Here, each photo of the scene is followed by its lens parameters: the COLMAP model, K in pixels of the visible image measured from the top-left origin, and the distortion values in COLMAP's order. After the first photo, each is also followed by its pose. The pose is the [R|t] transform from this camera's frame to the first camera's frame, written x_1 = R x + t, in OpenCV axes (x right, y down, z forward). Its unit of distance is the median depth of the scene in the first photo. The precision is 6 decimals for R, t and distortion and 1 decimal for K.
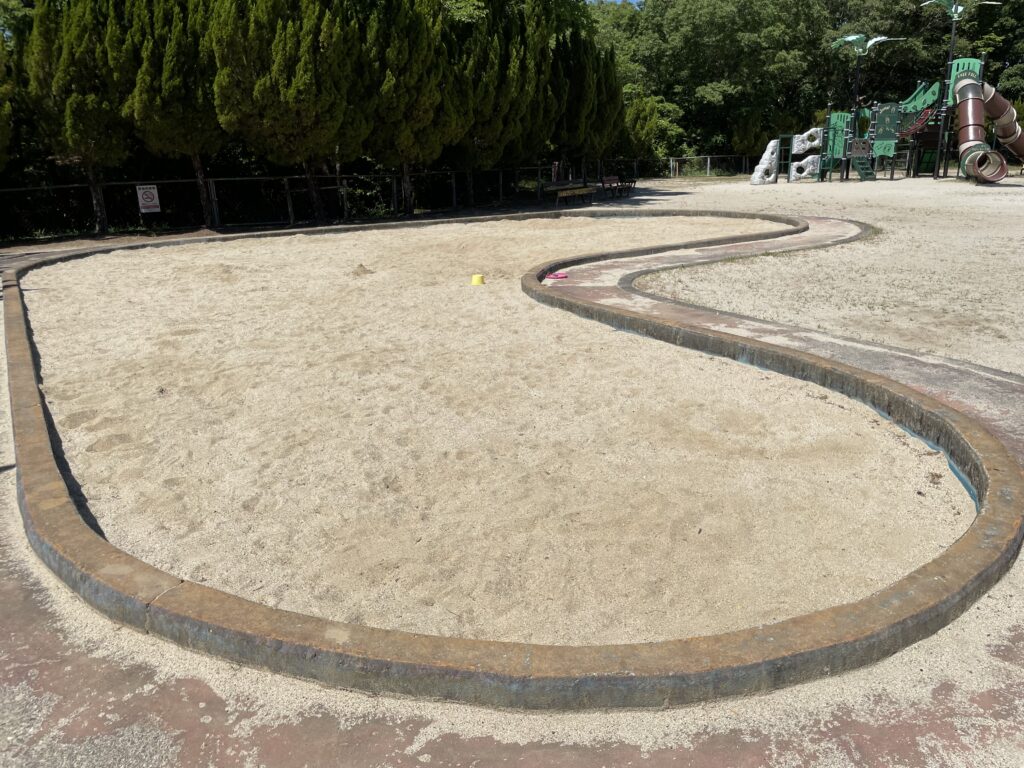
lens RADIAL K [[781.8, 0, 513.8], [0, 781.8, 373.1], [0, 0, 1]] dist [0.068965, -0.084619]
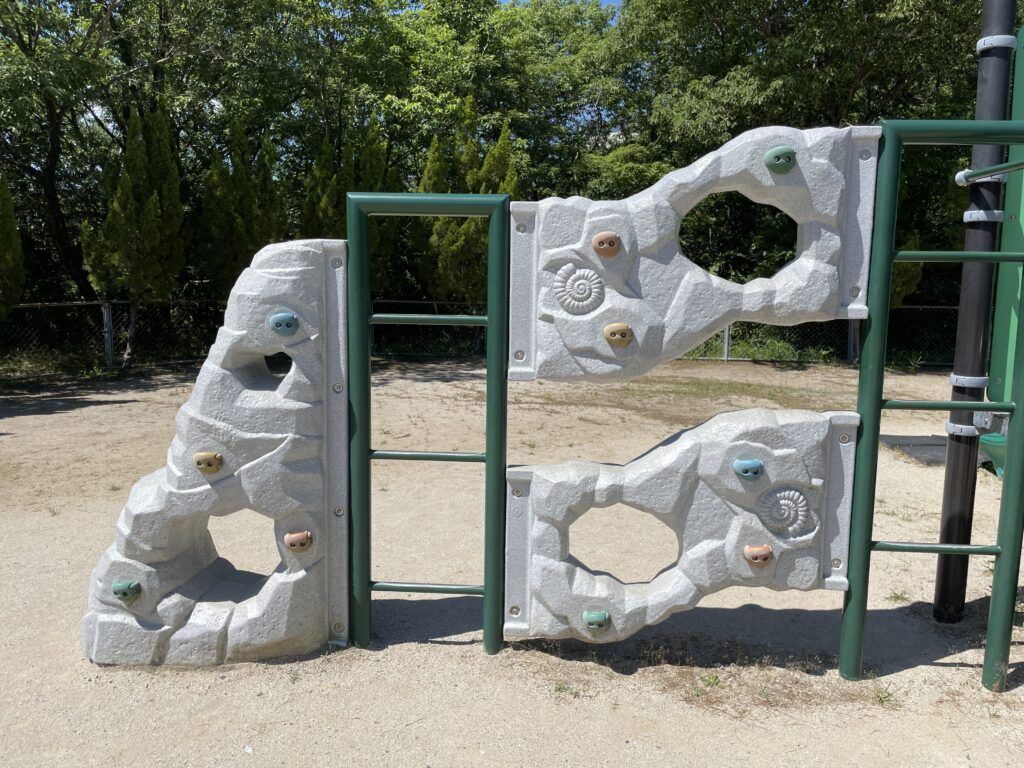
lens RADIAL K [[781.8, 0, 513.8], [0, 781.8, 373.1], [0, 0, 1]] dist [0.068965, -0.084619]
pose [[0.930697, 0.075828, -0.357845, 0.379171], [-0.126602, 0.984591, -0.120635, -0.261458], [0.343183, 0.157578, 0.925956, 0.890415]]
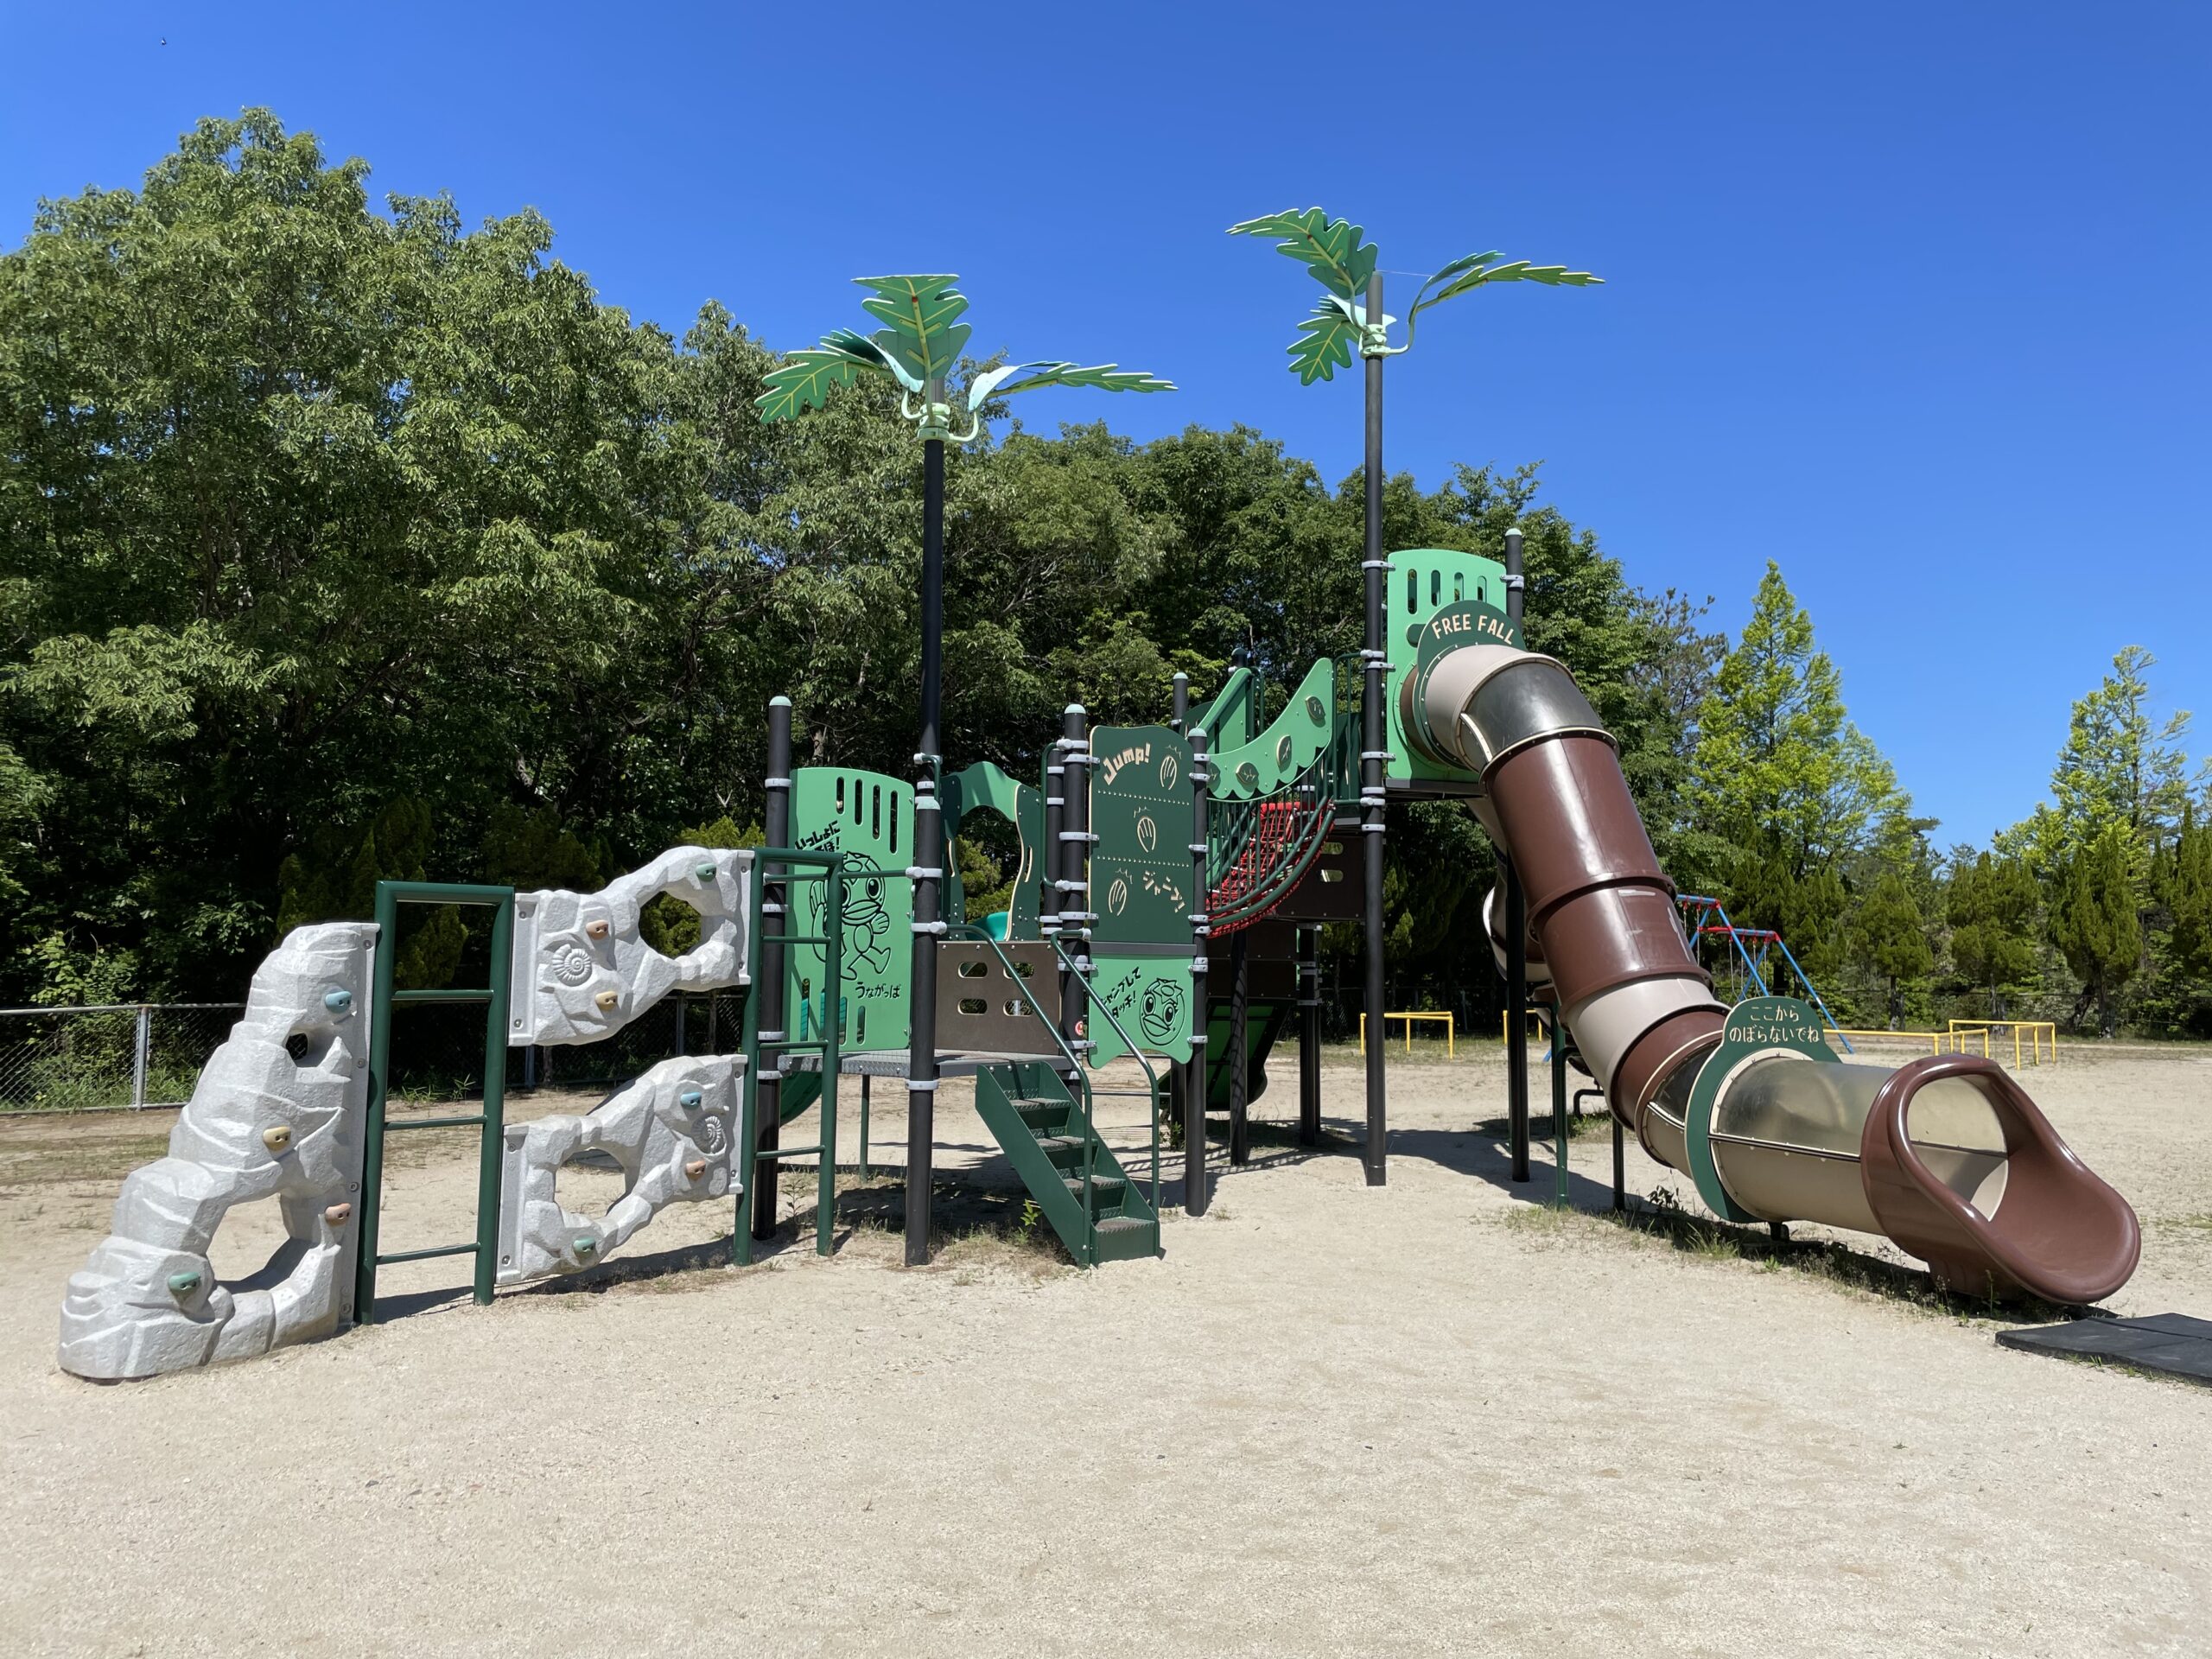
lens RADIAL K [[1688.8, 0, 1109.9], [0, 1688.8, 806.0], [0, 0, 1]] dist [0.068965, -0.084619]
pose [[0.826757, 0.075671, 0.557447, 0.279026], [0.129811, 0.938509, -0.319922, -0.216616], [-0.547377, 0.336861, 0.766096, 0.739757]]
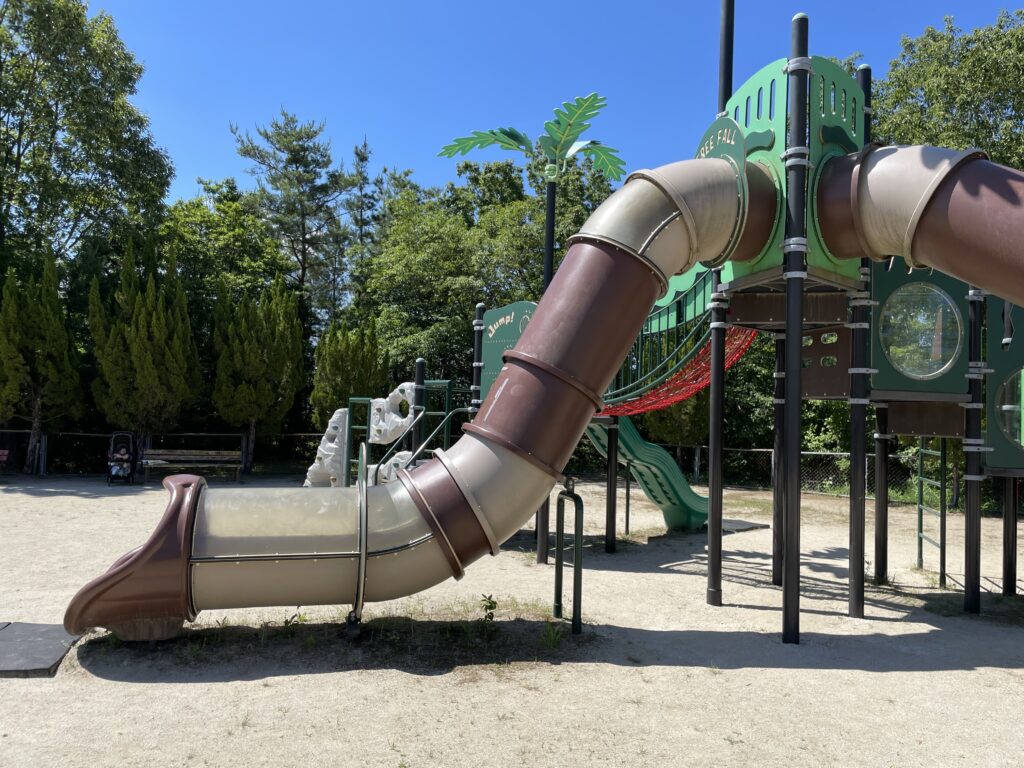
lens RADIAL K [[781.8, 0, 513.8], [0, 781.8, 373.1], [0, 0, 1]] dist [0.068965, -0.084619]
pose [[0.452060, -0.013909, -0.891879, 0.719175], [-0.279138, 0.947452, -0.156261, -0.264117], [0.847186, 0.319597, 0.424423, 0.864537]]
